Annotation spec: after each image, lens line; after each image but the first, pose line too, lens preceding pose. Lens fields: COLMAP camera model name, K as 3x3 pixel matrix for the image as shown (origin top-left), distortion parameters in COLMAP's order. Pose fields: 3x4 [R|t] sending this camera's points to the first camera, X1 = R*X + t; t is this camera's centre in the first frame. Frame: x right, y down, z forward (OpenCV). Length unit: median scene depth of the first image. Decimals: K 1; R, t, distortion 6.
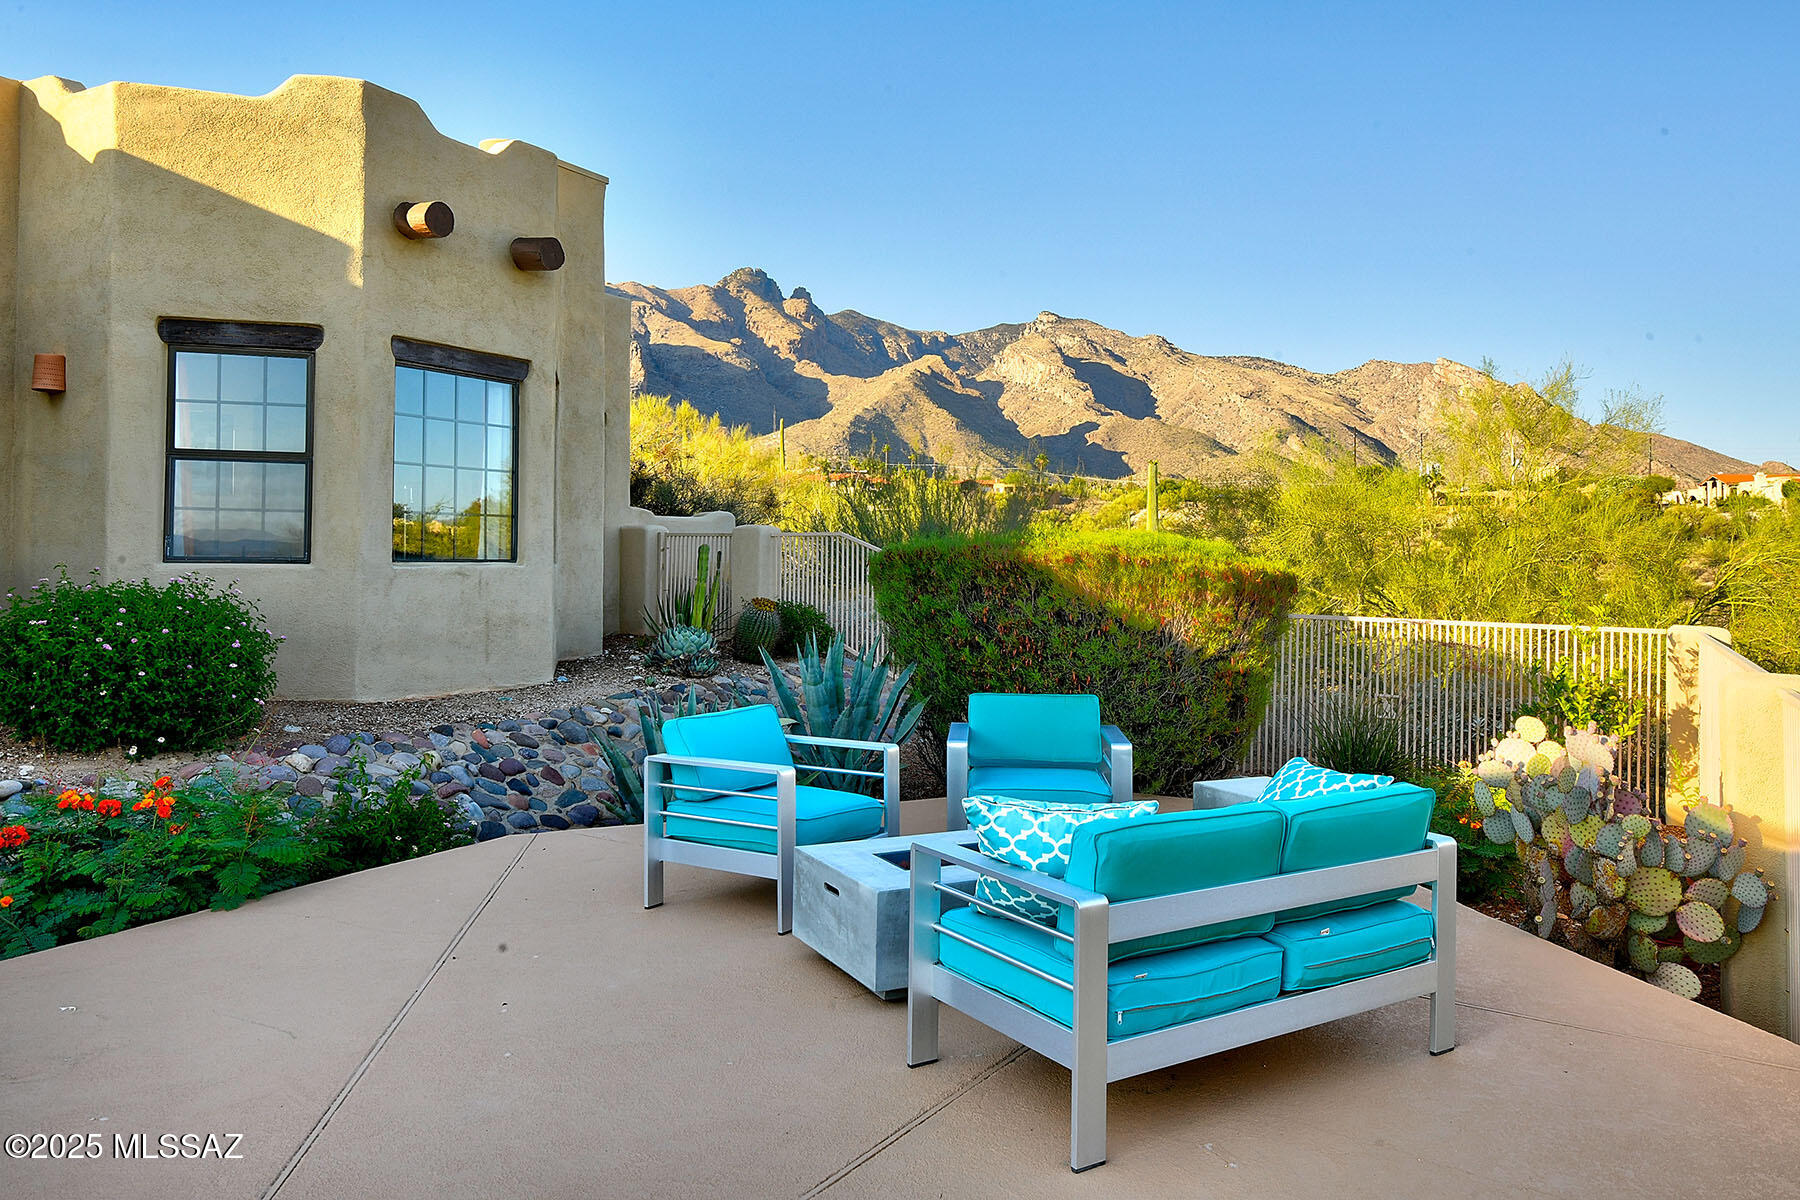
lens RADIAL K [[1222.9, 0, 900.4], [0, 1222.9, 523.7], [0, 0, 1]] dist [0.004493, 0.002730]
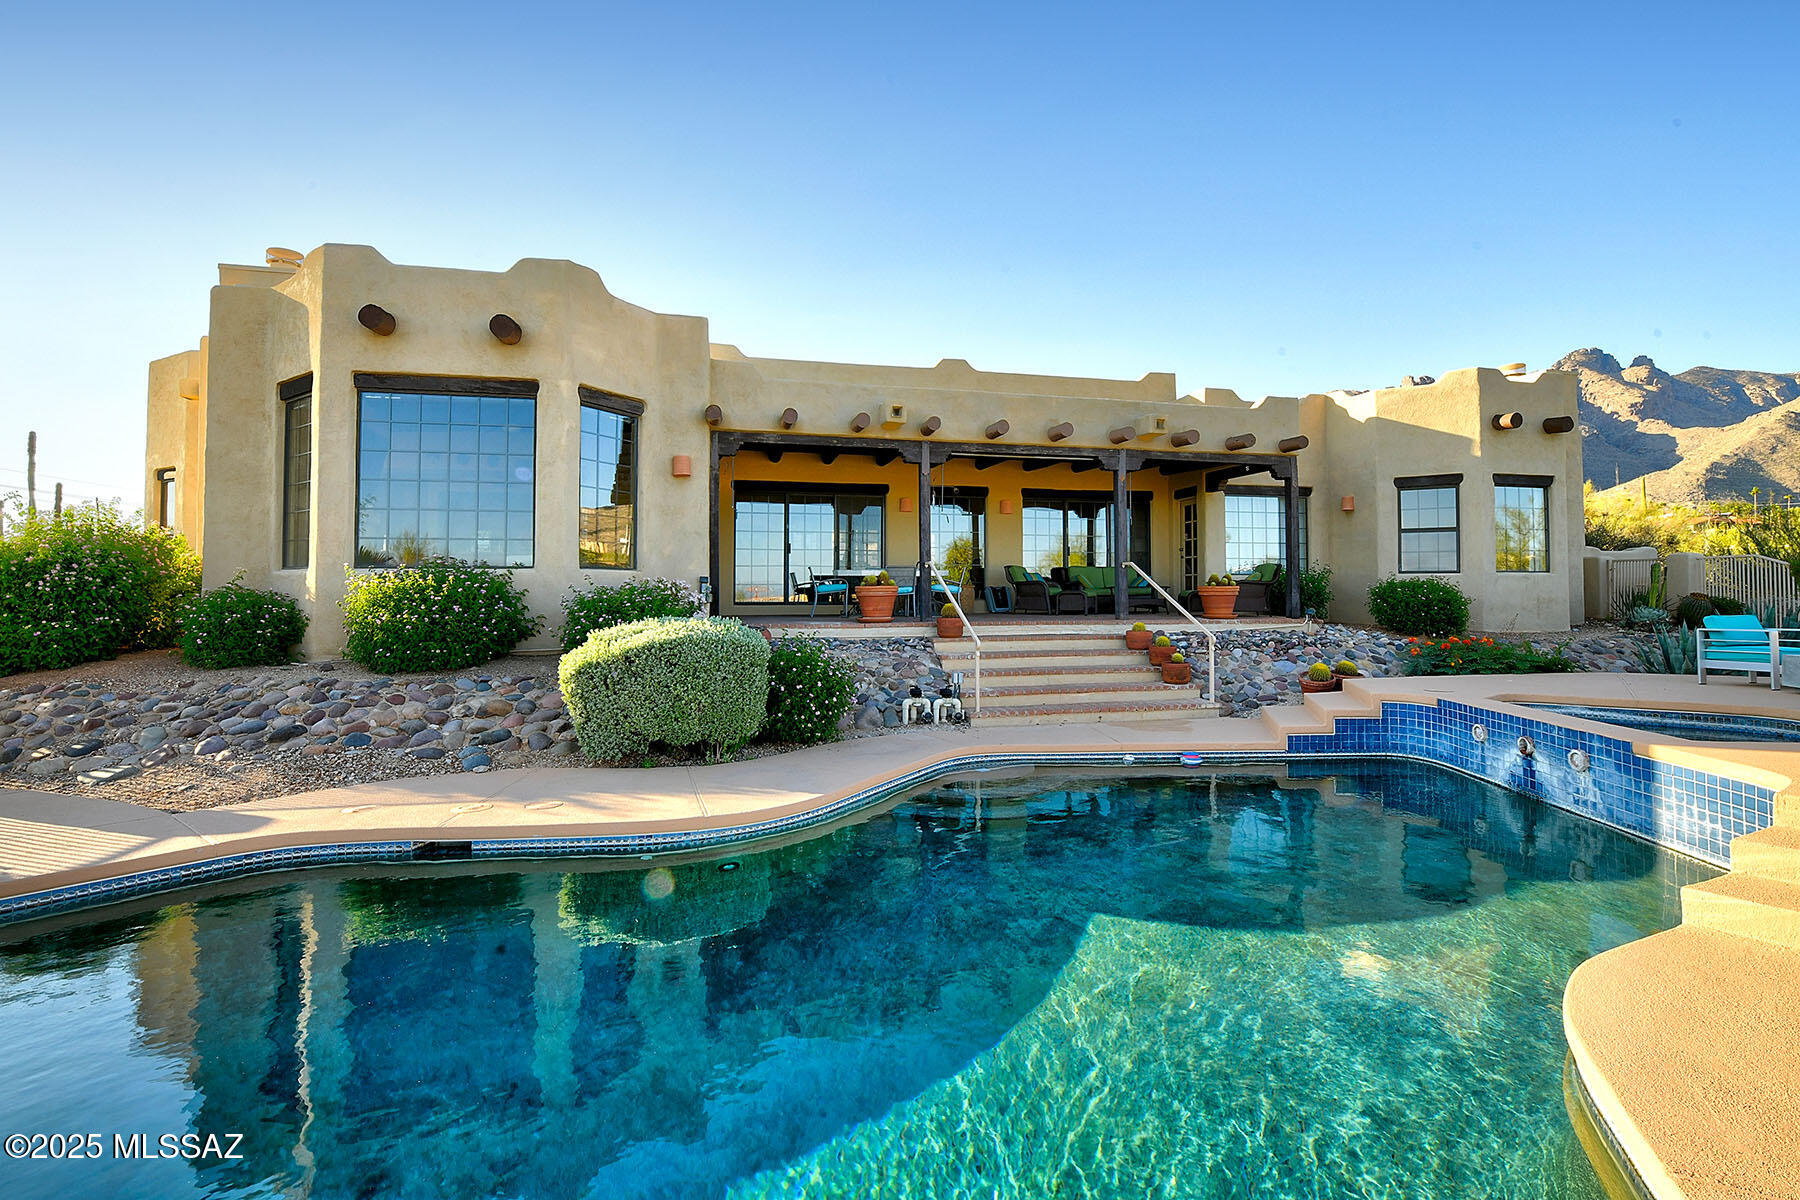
lens RADIAL K [[808.0, 0, 898.3], [0, 808.0, 581.4], [0, 0, 1]] dist [-0.027461, 0.000122]
pose [[0.665004, -0.021492, -0.746531, -0.047132], [0.027189, 0.999620, -0.004558, 0.025543], [0.746345, -0.017267, 0.665335, -0.839001]]
